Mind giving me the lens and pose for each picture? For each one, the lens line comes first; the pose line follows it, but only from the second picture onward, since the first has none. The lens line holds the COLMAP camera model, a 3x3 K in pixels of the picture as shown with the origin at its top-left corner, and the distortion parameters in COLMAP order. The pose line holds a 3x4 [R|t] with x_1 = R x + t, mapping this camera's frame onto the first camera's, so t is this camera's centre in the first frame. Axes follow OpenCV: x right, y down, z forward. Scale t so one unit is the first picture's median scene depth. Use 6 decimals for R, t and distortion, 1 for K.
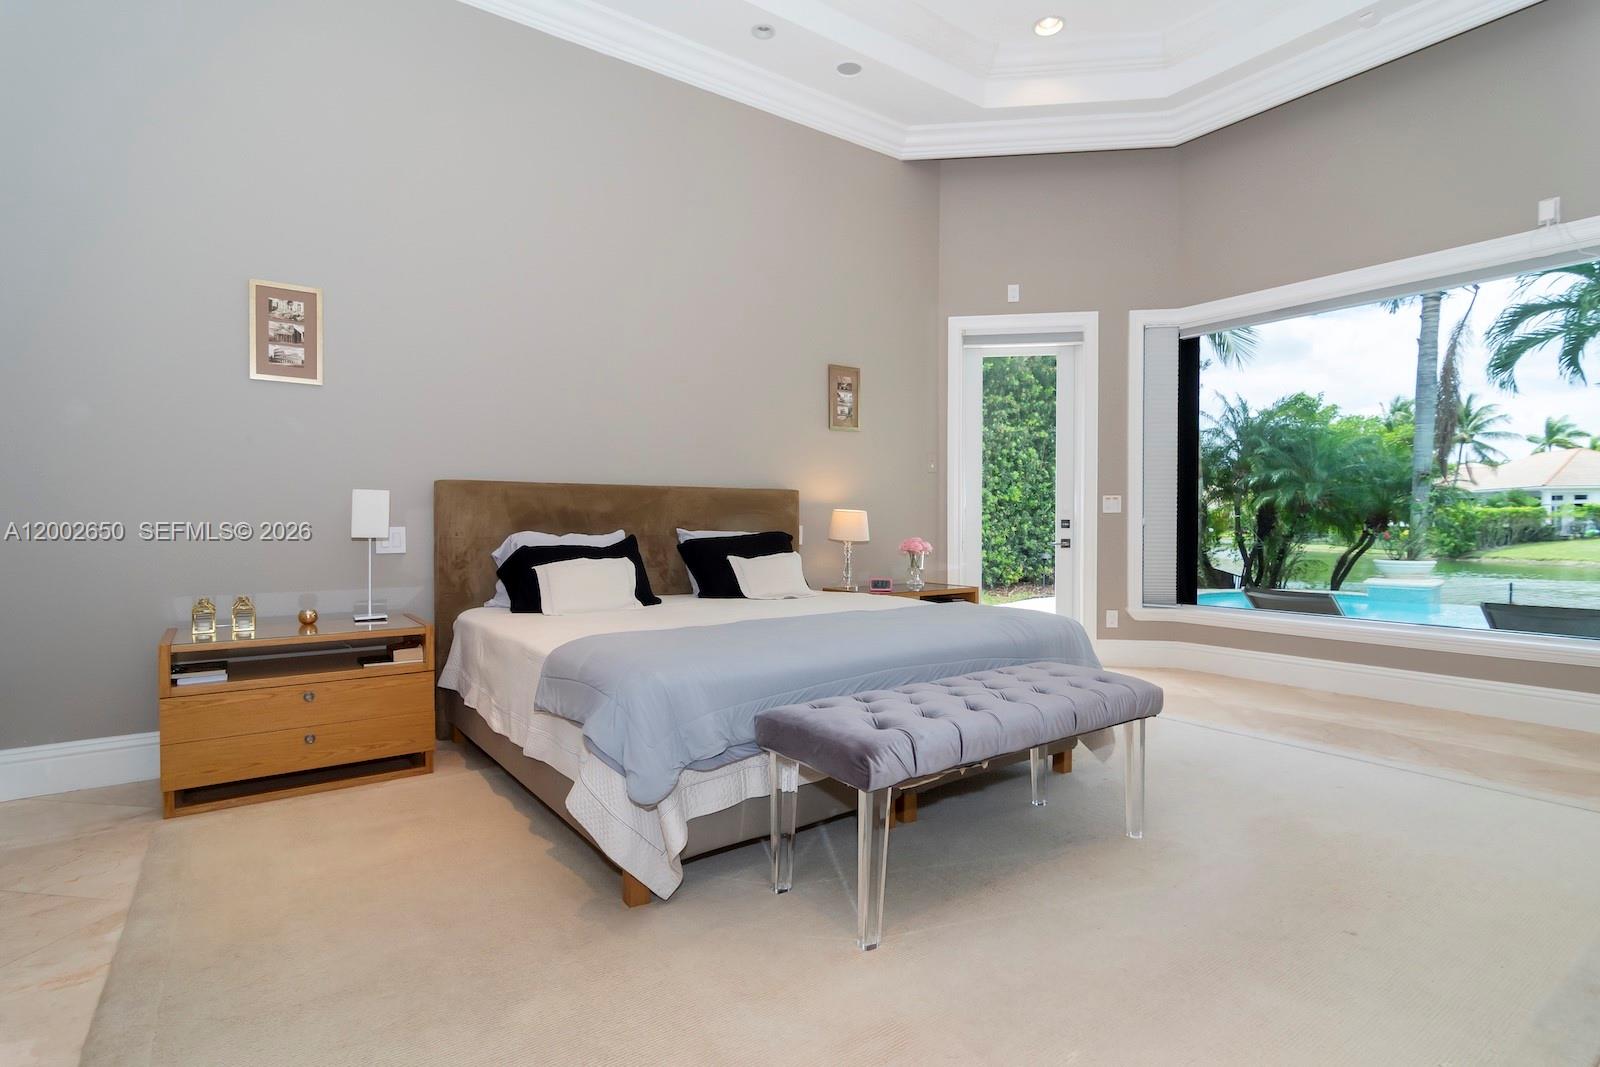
lens RADIAL K [[772.0, 0, 802.5], [0, 772.0, 525.6], [0, 0, 1]] dist [-0.005240, 0.001565]
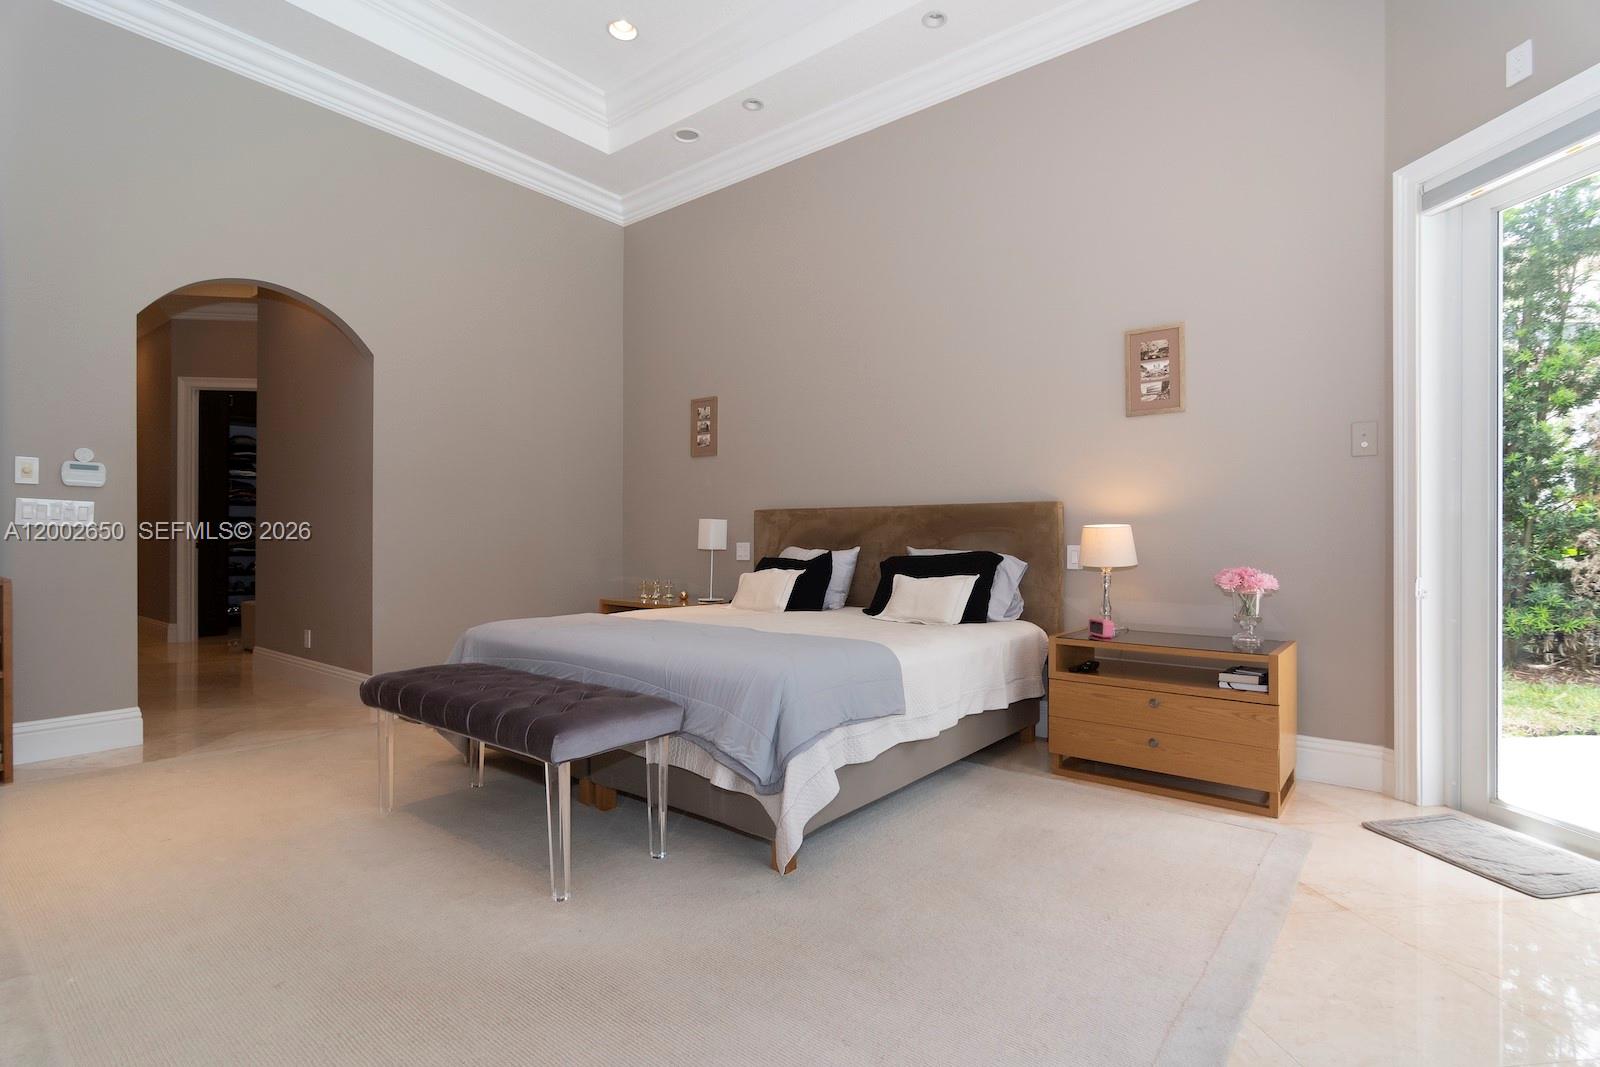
lens RADIAL K [[772.0, 0, 803.2], [0, 772.0, 539.0], [0, 0, 1]] dist [-0.005240, 0.001565]
pose [[0.278524, -0.003343, -0.960423, 0.666604], [-0.014047, 0.999873, -0.007554, 0.003020], [0.960327, 0.015595, 0.278442, 0.493351]]
